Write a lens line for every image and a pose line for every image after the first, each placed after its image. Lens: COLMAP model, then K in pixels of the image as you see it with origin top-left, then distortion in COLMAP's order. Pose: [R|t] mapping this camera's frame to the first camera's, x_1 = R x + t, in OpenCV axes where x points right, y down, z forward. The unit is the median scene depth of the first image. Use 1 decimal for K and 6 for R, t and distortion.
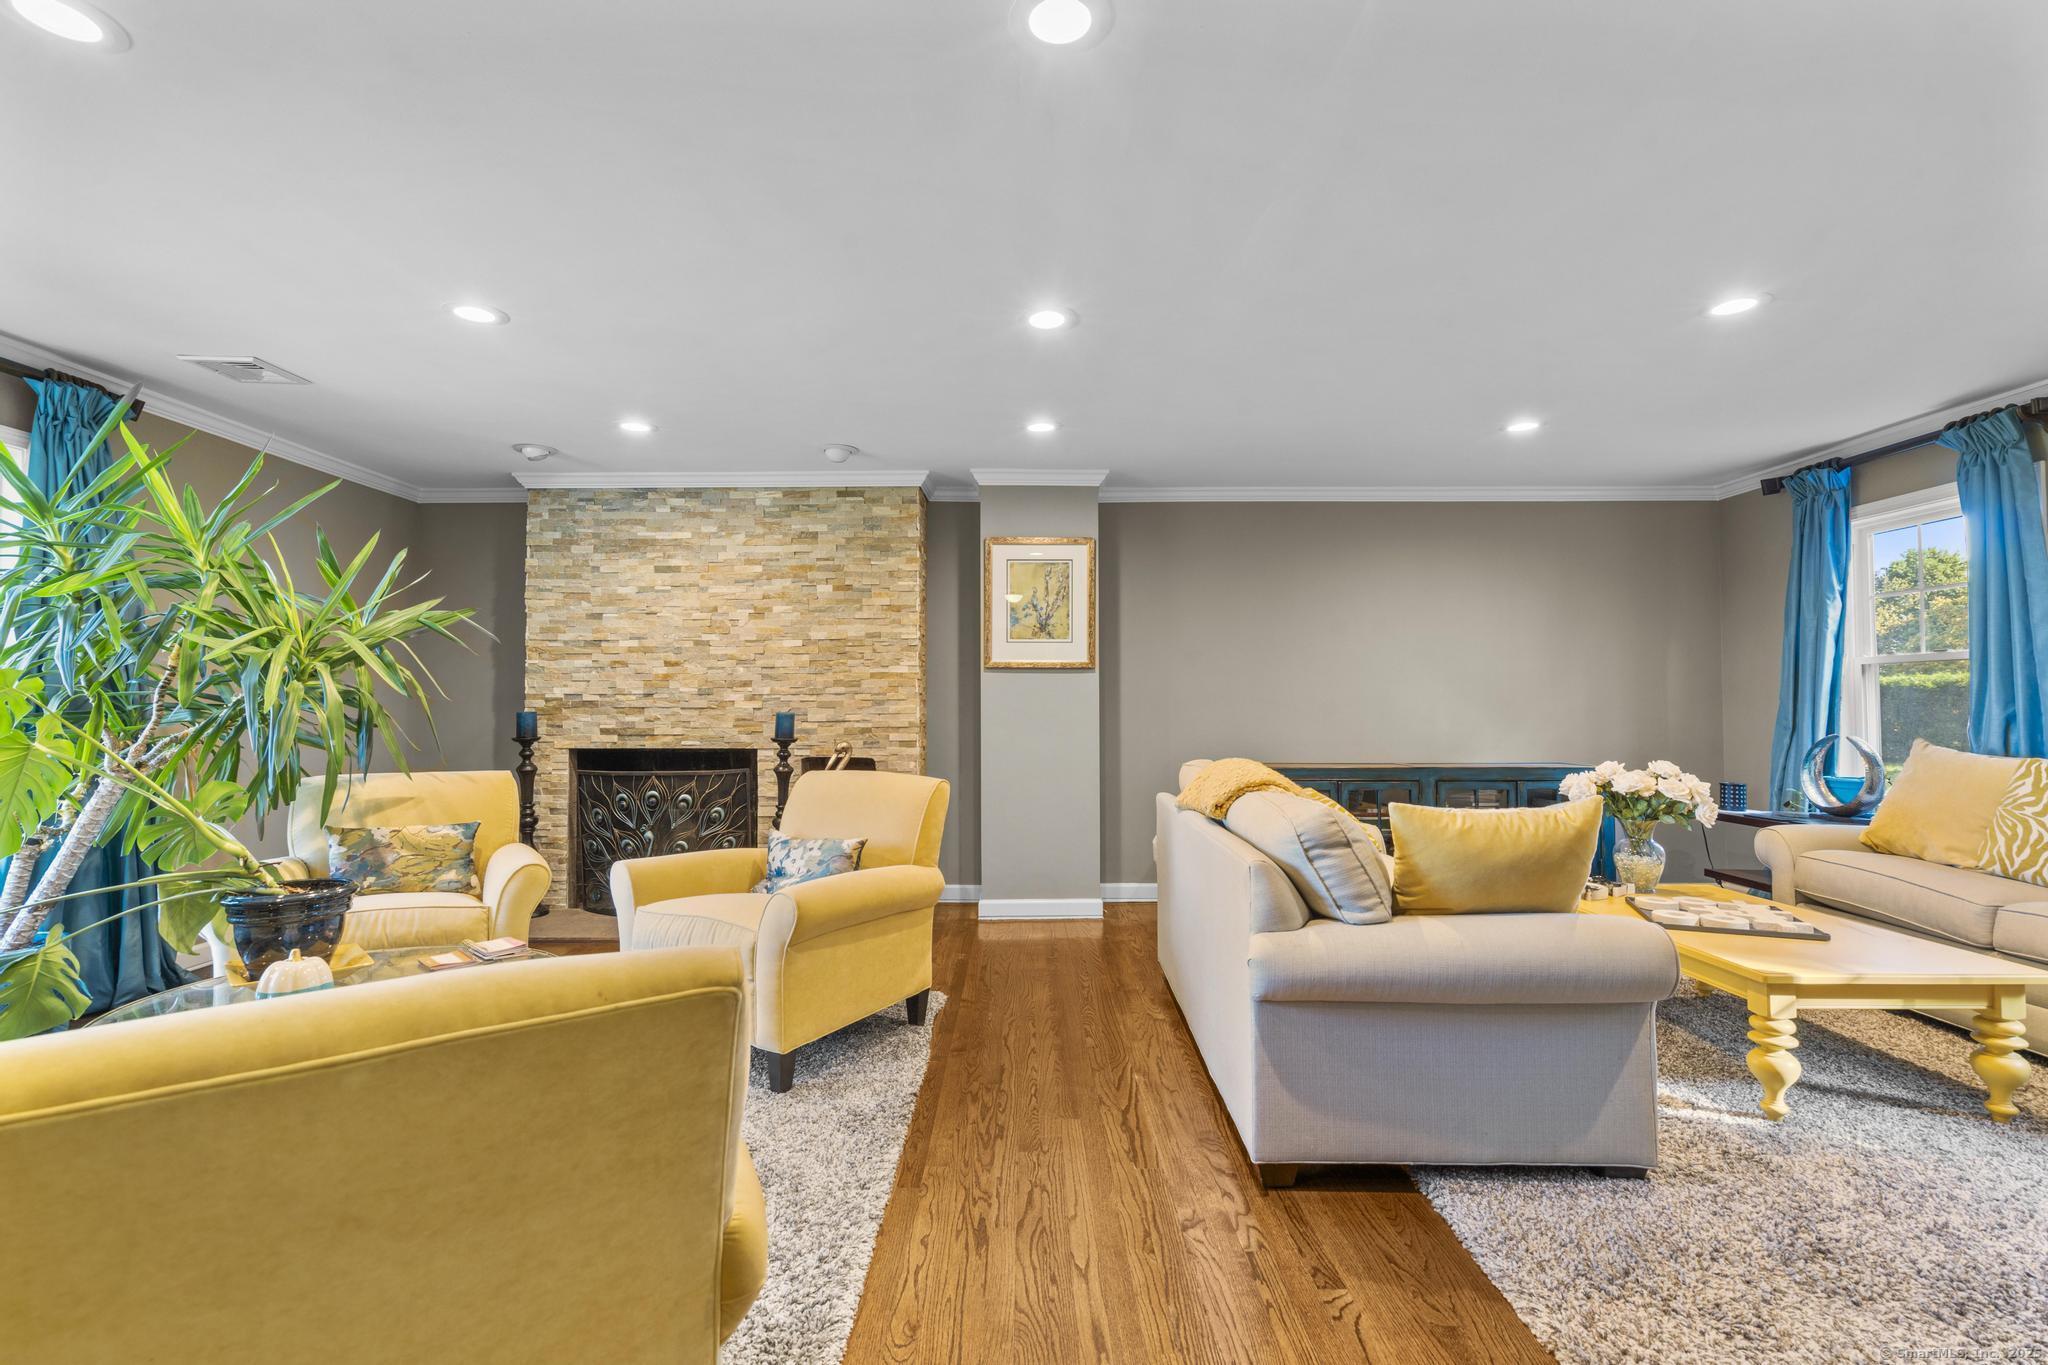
lens RADIAL K [[921.7, 0, 1025.0], [0, 921.7, 683.8], [0, 0, 1]] dist [-0.005360, 0.002670]
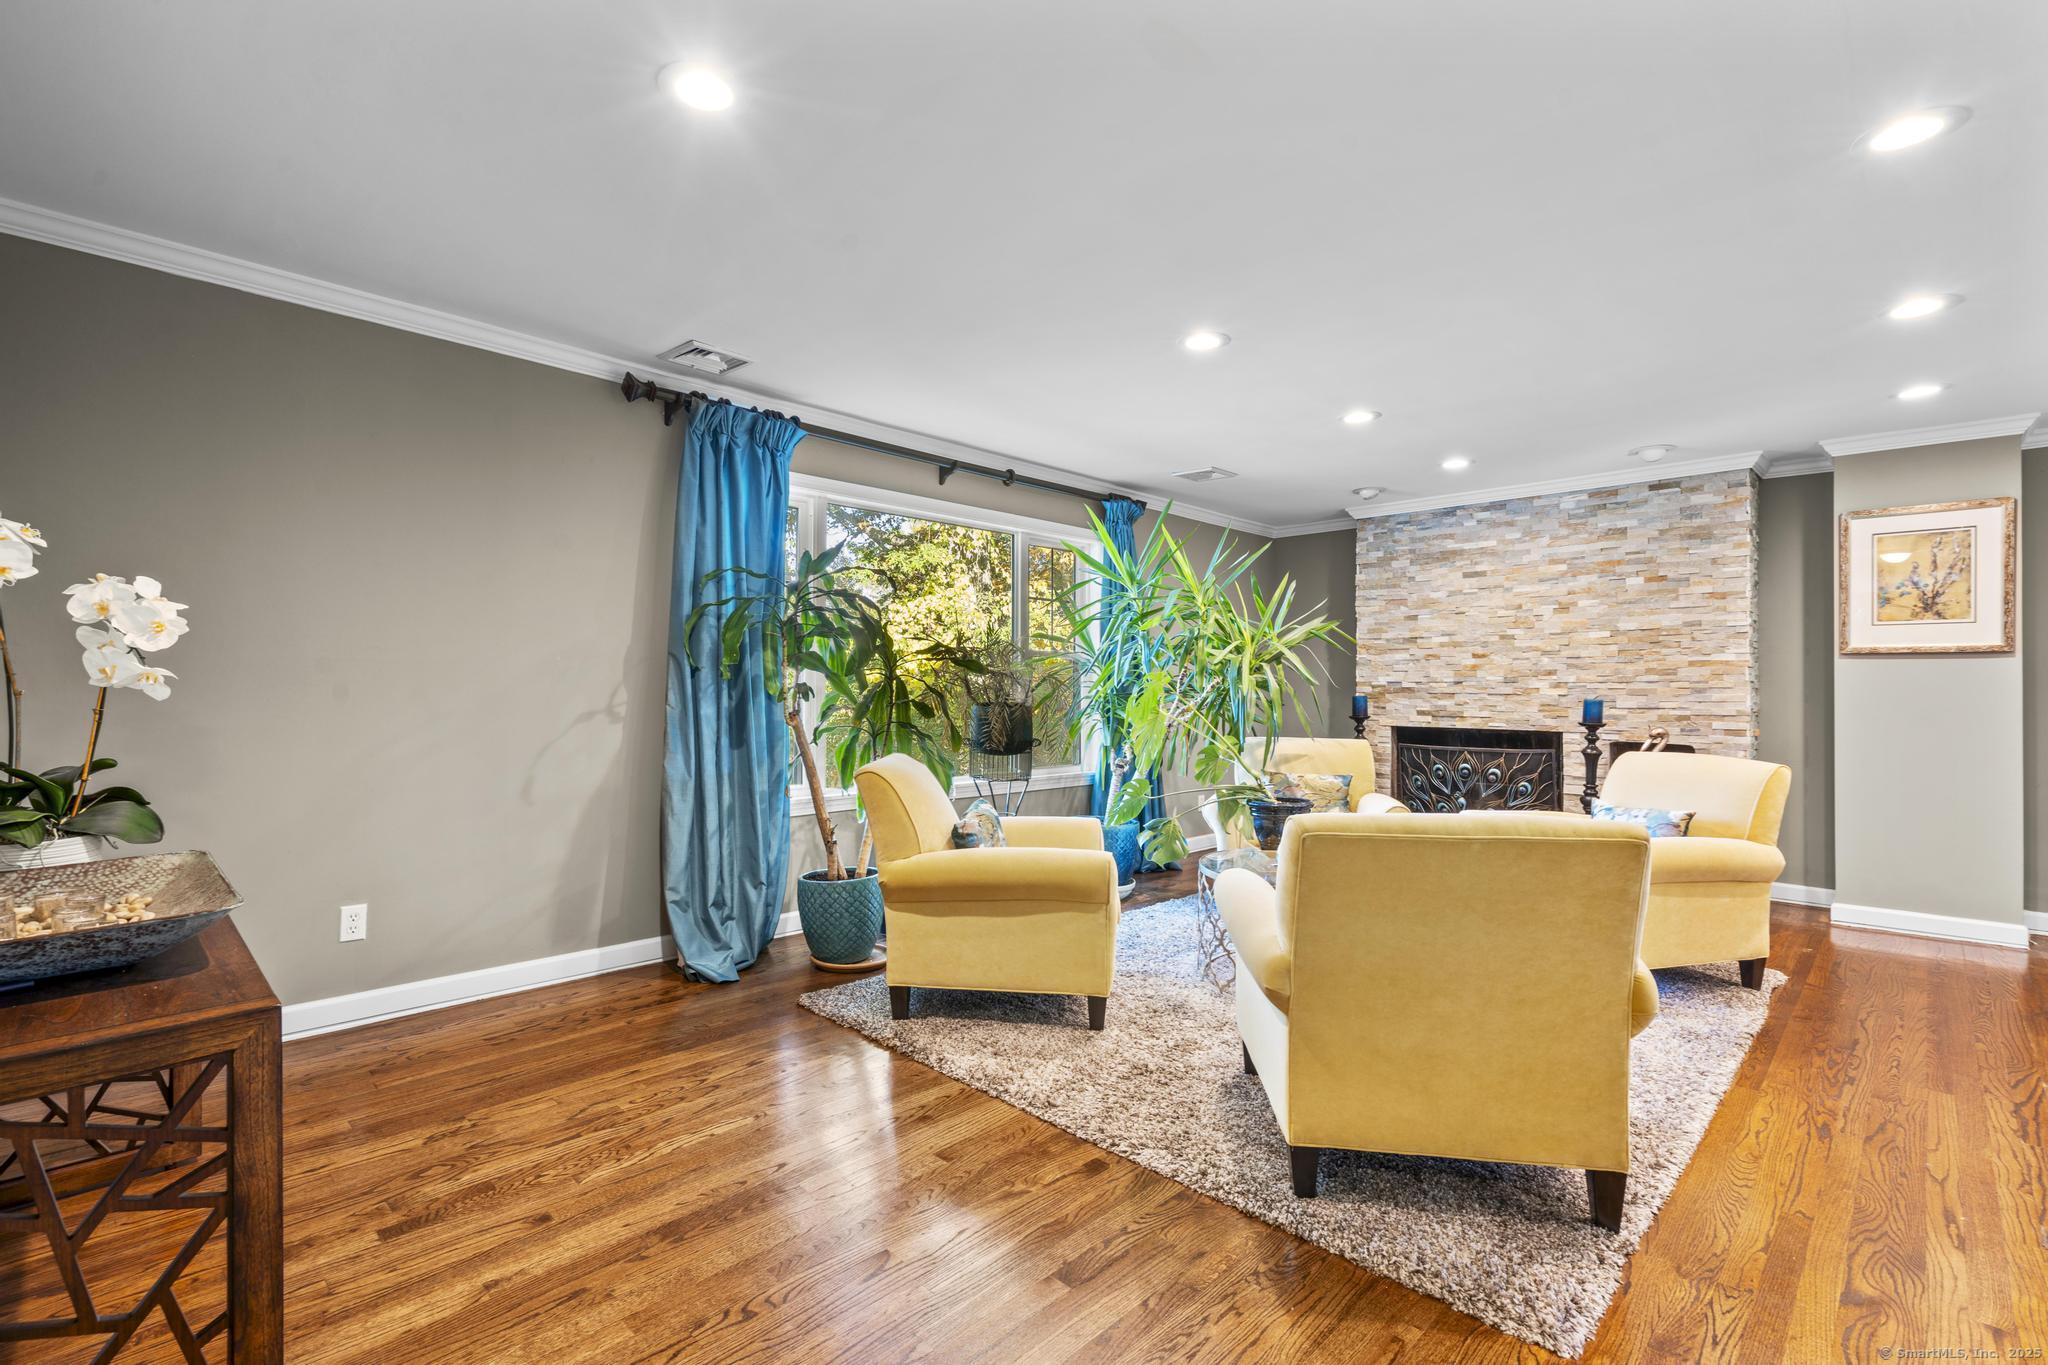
lens RADIAL K [[921.7, 0, 1019.3], [0, 921.7, 681.6], [0, 0, 1]] dist [-0.005360, 0.002670]
pose [[0.711012, 0.000012, -0.703180, 0.029045], [0.009884, 0.999901, 0.010011, -0.010247], [0.703111, -0.014069, 0.710941, -0.350128]]
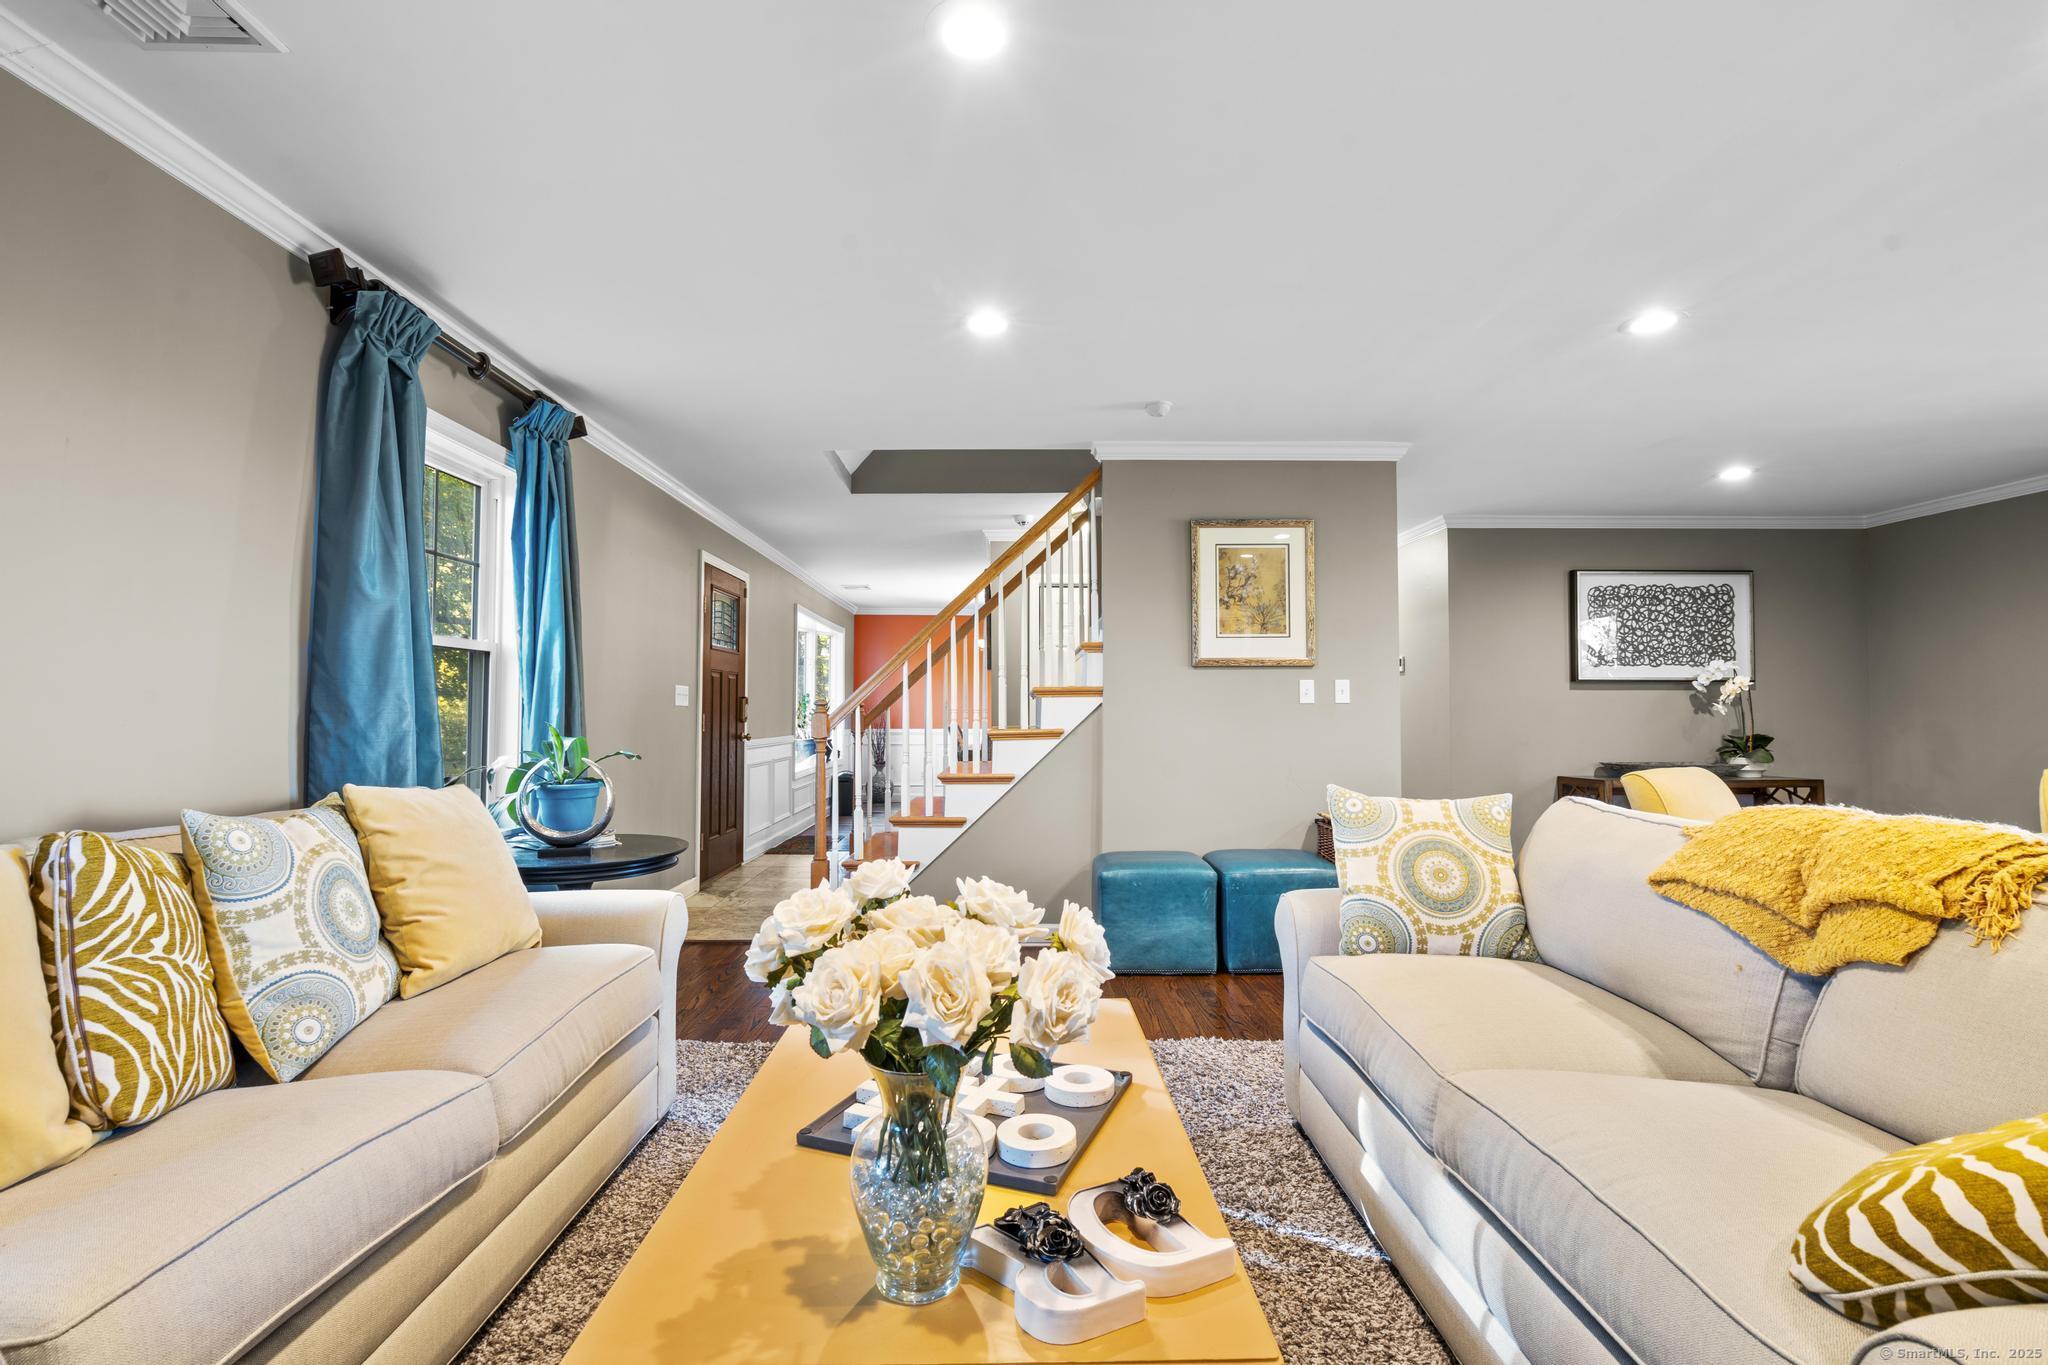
lens RADIAL K [[921.7, 0, 1019.3], [0, 921.7, 684.4], [0, 0, 1]] dist [-0.005360, 0.002670]
pose [[-0.999904, -0.001932, -0.013714, 0.666816], [-0.001132, 0.998307, -0.058153, 0.037461], [0.013803, -0.058132, -0.998213, 1.395913]]
